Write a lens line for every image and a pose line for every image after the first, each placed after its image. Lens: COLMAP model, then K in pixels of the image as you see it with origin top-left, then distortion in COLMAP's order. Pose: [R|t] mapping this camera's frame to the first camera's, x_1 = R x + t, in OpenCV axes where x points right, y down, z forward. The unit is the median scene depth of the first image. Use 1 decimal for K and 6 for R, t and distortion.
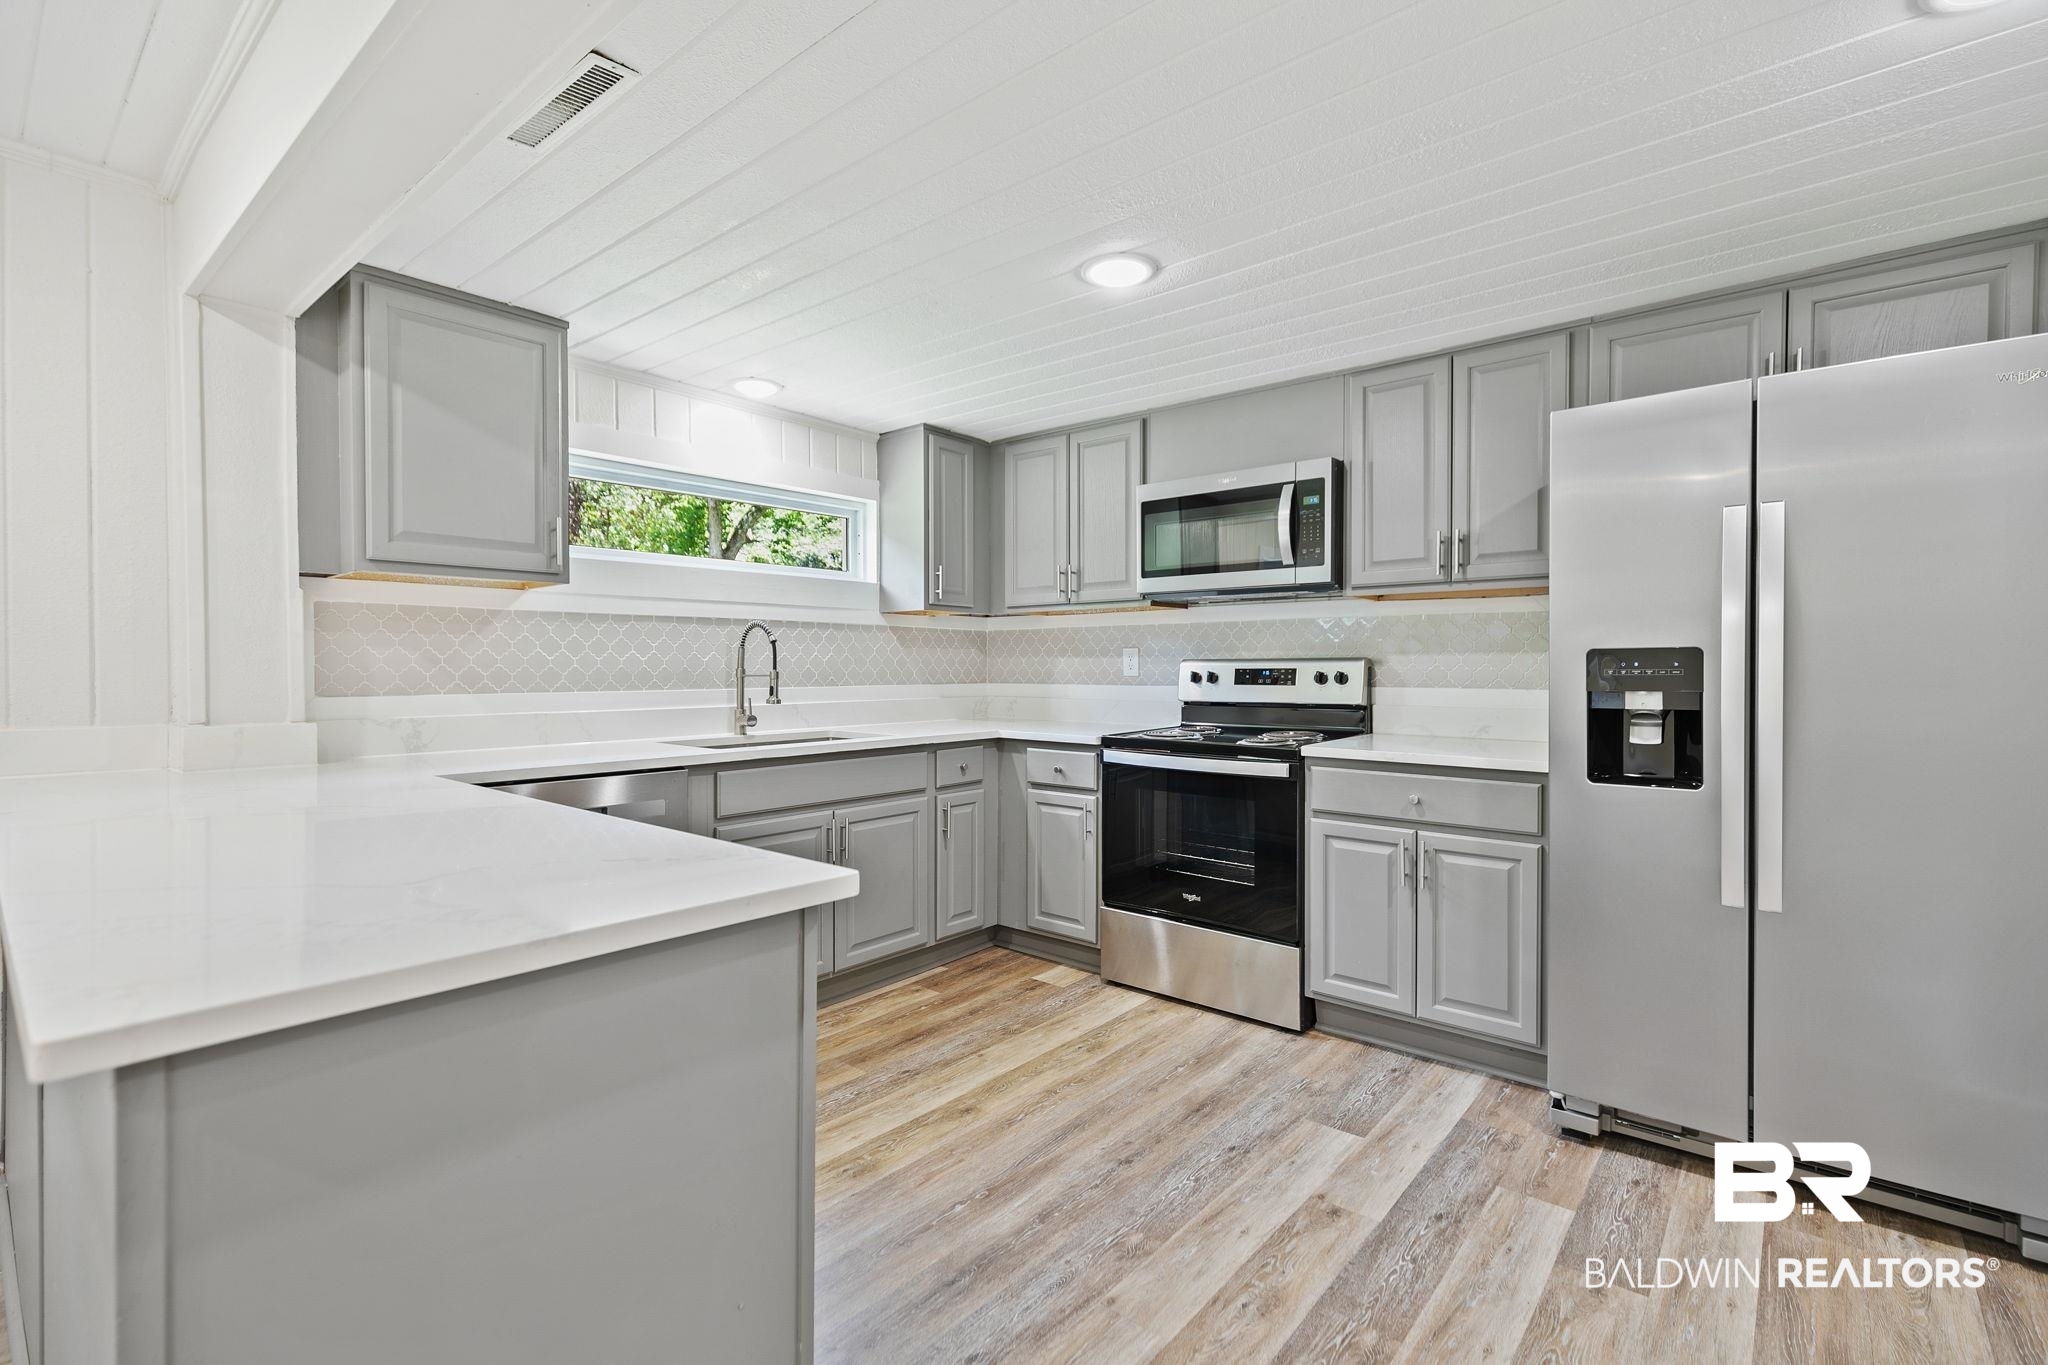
lens RADIAL K [[925.3, 0, 1019.1], [0, 925.3, 675.0], [0, 0, 1]] dist [-0.002448, -0.000219]
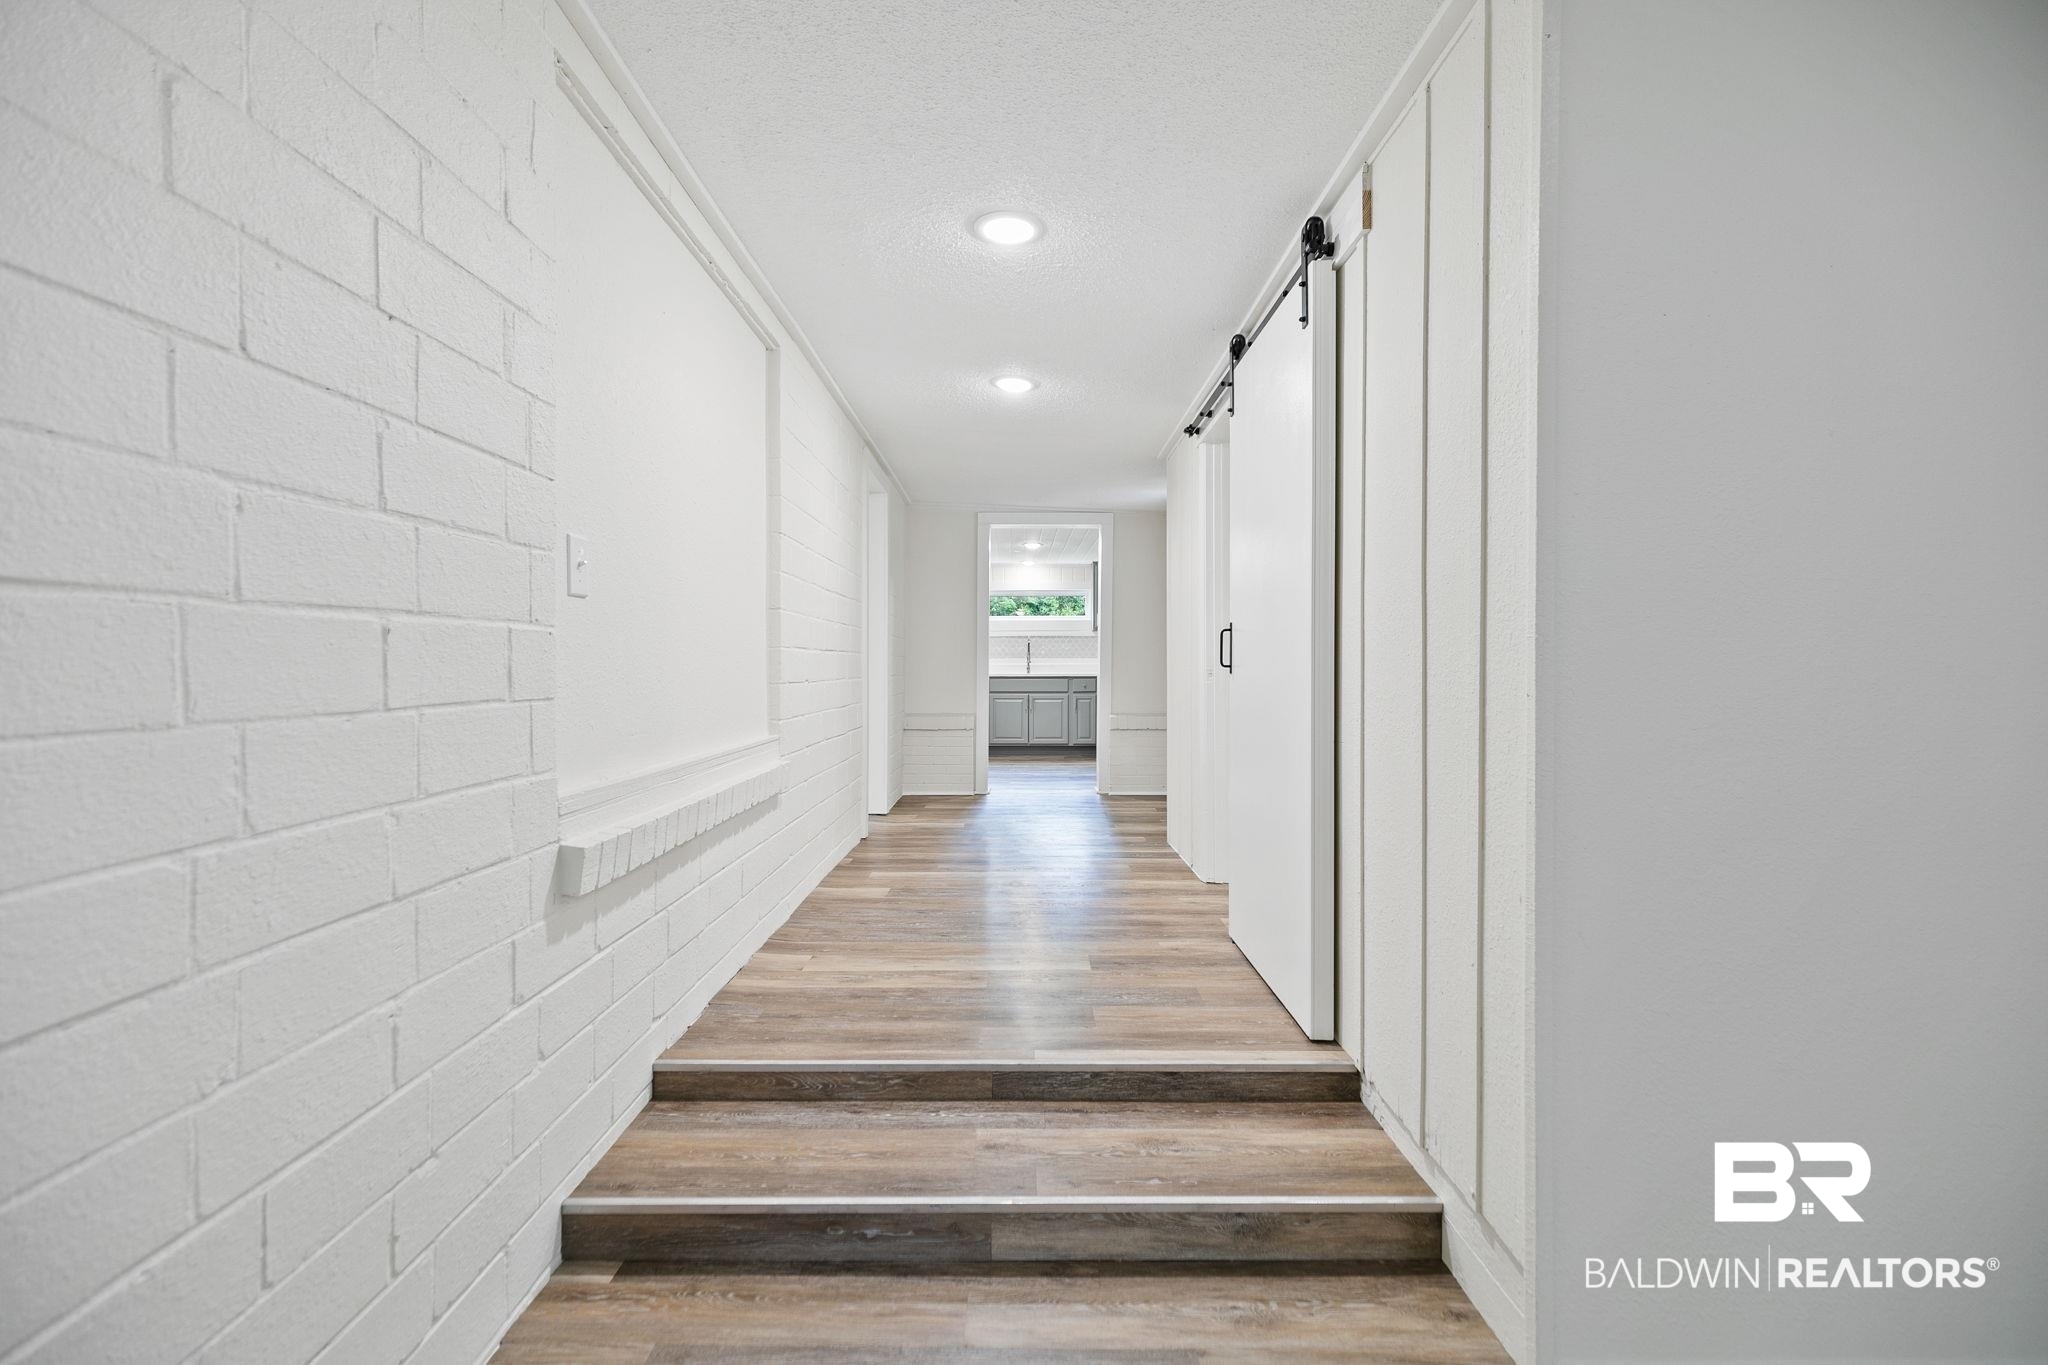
lens RADIAL K [[919.3, 0, 1018.7], [0, 919.3, 682.9], [0, 0, 1]] dist [0.001144, 0.000016]
pose [[0.642652, 0.005768, -0.766137, 2.091576], [-0.008686, 0.999962, 0.000243, 0.097477], [0.766109, 0.006499, 0.642678, -1.028893]]
